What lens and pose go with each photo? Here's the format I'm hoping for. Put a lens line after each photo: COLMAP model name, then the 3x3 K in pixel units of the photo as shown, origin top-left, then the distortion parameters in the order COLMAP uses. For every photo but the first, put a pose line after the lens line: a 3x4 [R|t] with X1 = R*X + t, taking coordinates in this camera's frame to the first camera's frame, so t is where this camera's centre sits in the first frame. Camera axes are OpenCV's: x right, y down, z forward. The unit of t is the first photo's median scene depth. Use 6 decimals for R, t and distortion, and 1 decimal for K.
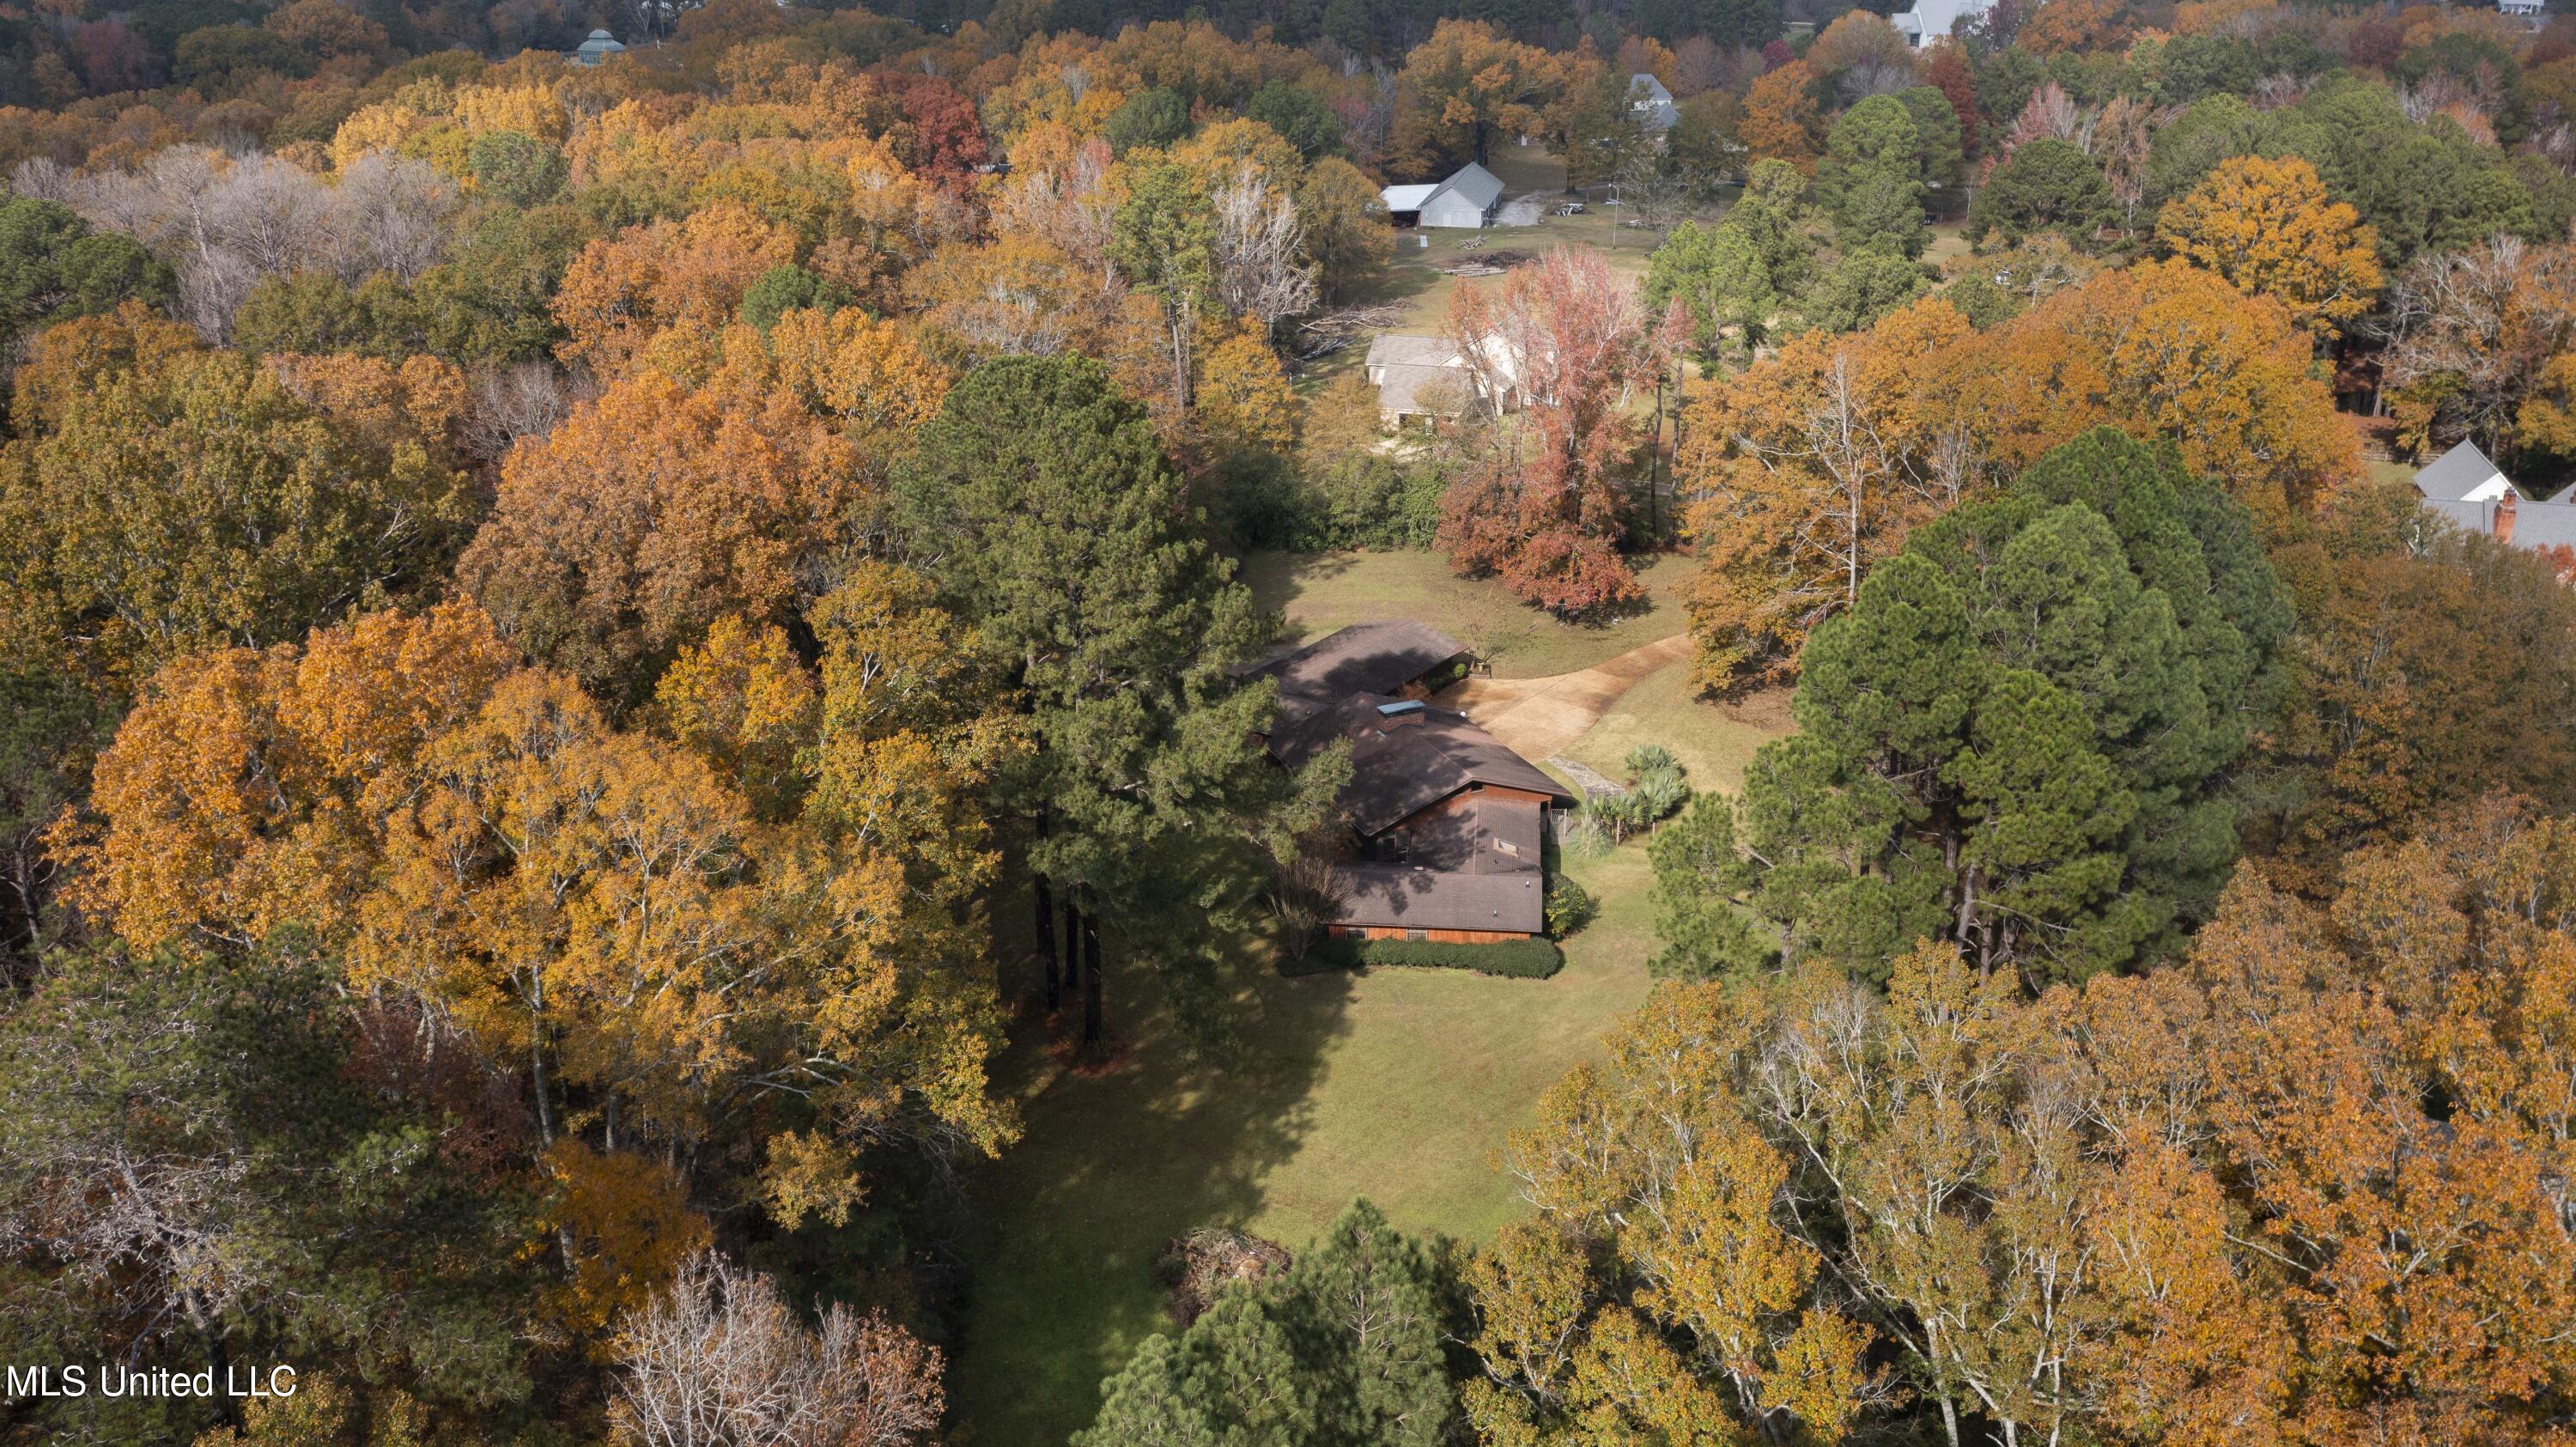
lens RADIAL K [[2099.8, 0, 1287.5], [0, 2099.8, 723.7], [0, 0, 1]] dist [0.010167, 0.003717]
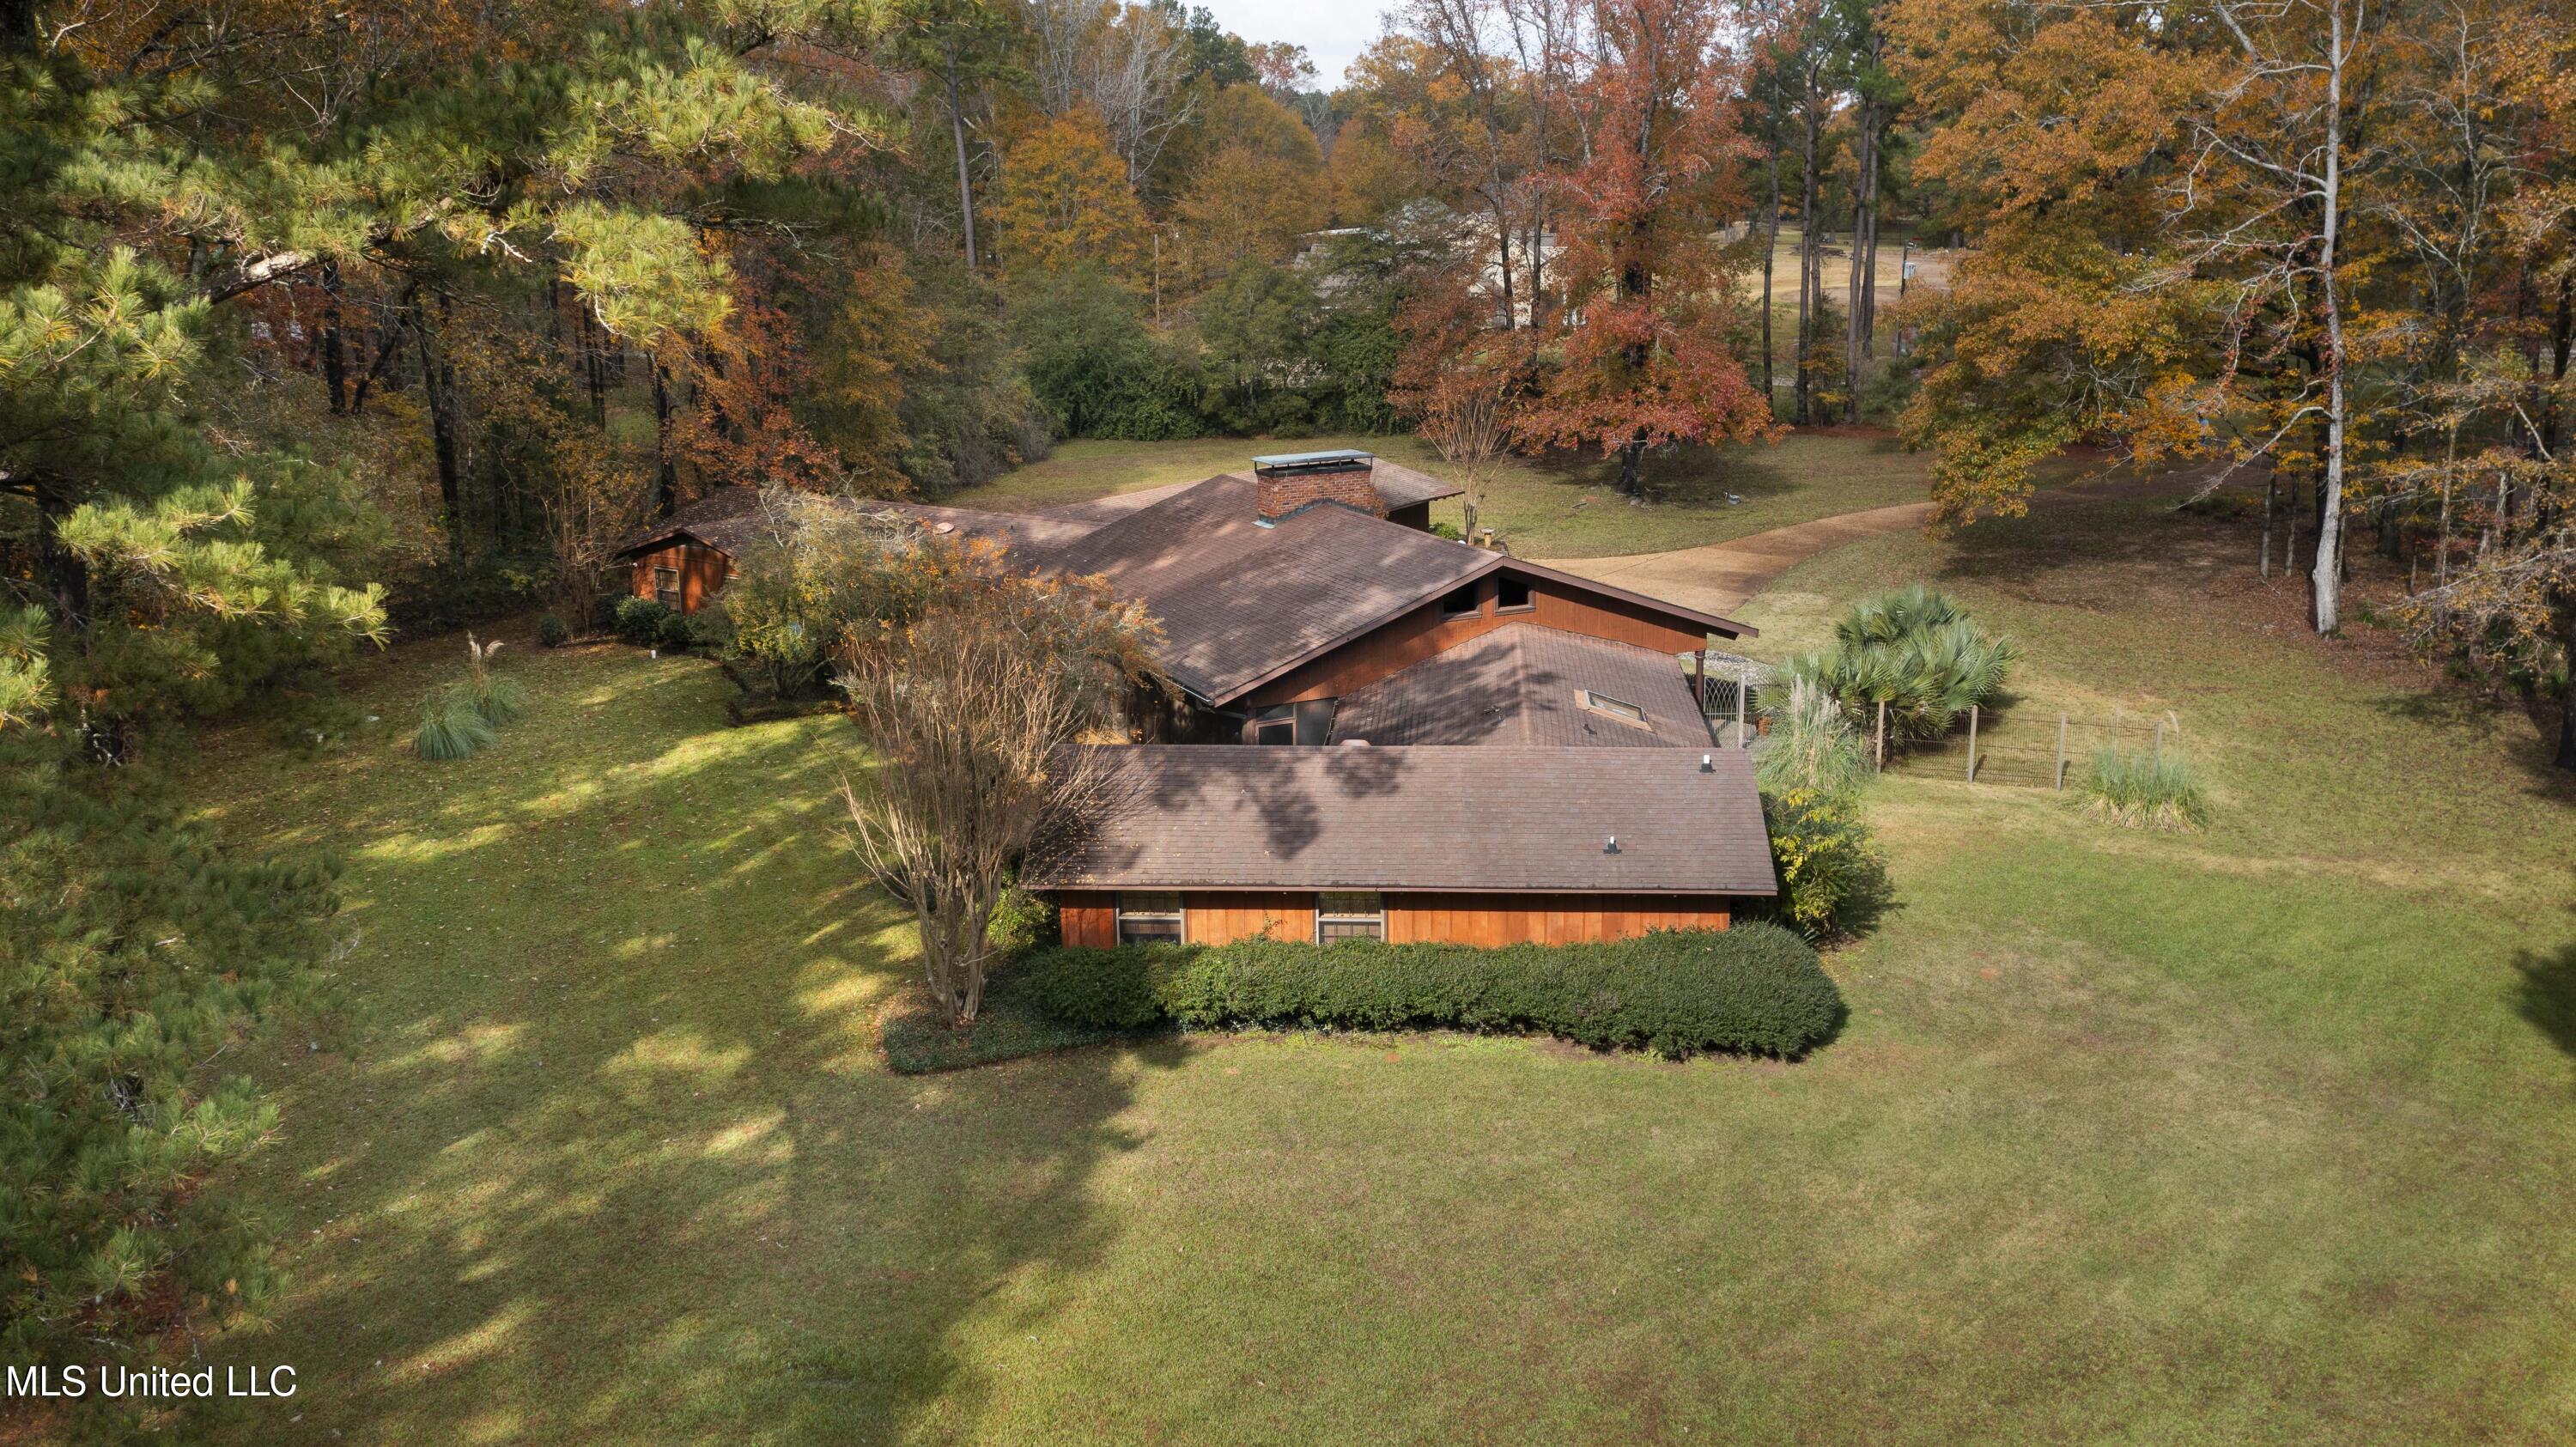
lens RADIAL K [[2099.8, 0, 1288.0], [0, 2099.8, 723.5], [0, 0, 1]] dist [0.010167, 0.003717]
pose [[0.999729, -0.015406, 0.017473, 0.047760], [0.017615, 0.990785, -0.134292, 0.111867], [-0.015243, 0.134563, 0.990788, 0.699007]]
